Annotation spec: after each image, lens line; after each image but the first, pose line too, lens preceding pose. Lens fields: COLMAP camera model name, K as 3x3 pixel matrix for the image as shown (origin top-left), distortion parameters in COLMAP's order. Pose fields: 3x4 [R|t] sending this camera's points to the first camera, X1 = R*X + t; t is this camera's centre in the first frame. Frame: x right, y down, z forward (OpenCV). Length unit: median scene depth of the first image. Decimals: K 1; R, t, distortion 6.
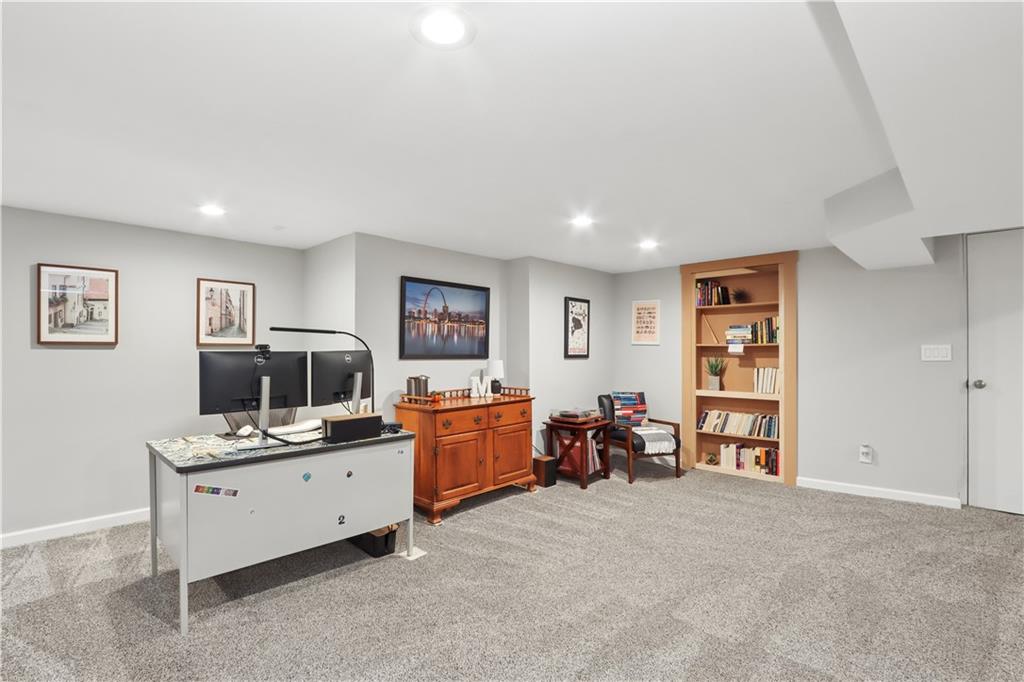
lens RADIAL K [[487.8, 0, 511.6], [0, 487.8, 351.5], [0, 0, 1]] dist [-0.020108, 0.000126]
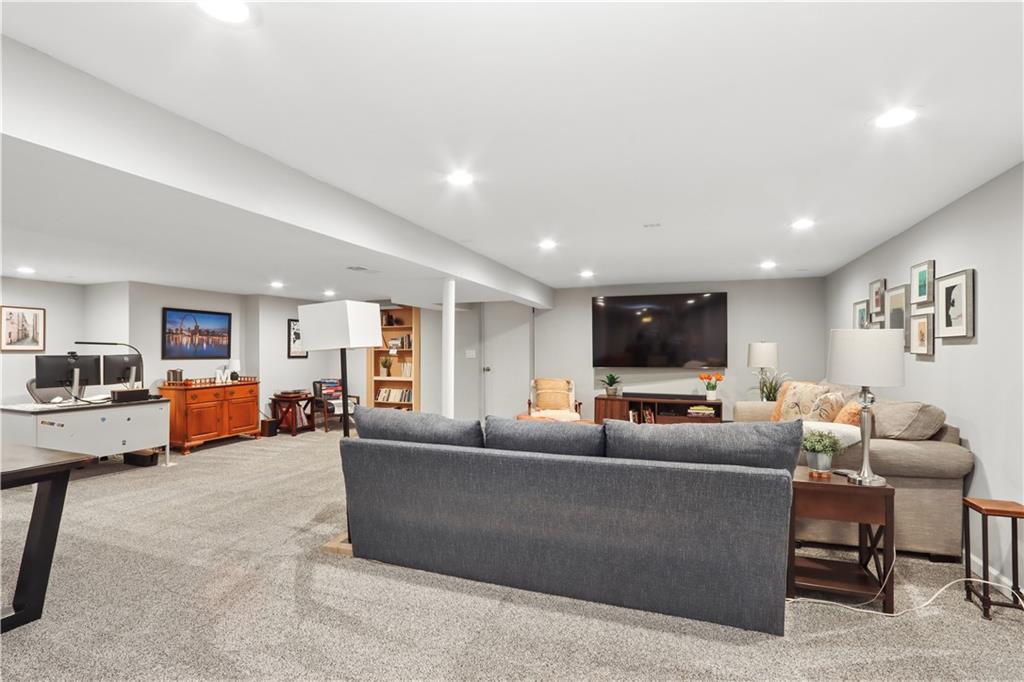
lens RADIAL K [[496.7, 0, 508.3], [0, 496.7, 352.7], [0, 0, 1]] dist [0.000203, 0.000062]
pose [[0.933824, -0.002786, 0.357721, 0.233409], [0.001482, 0.999991, 0.003918, -0.010080], [-0.357729, -0.003129, 0.933820, -0.873702]]
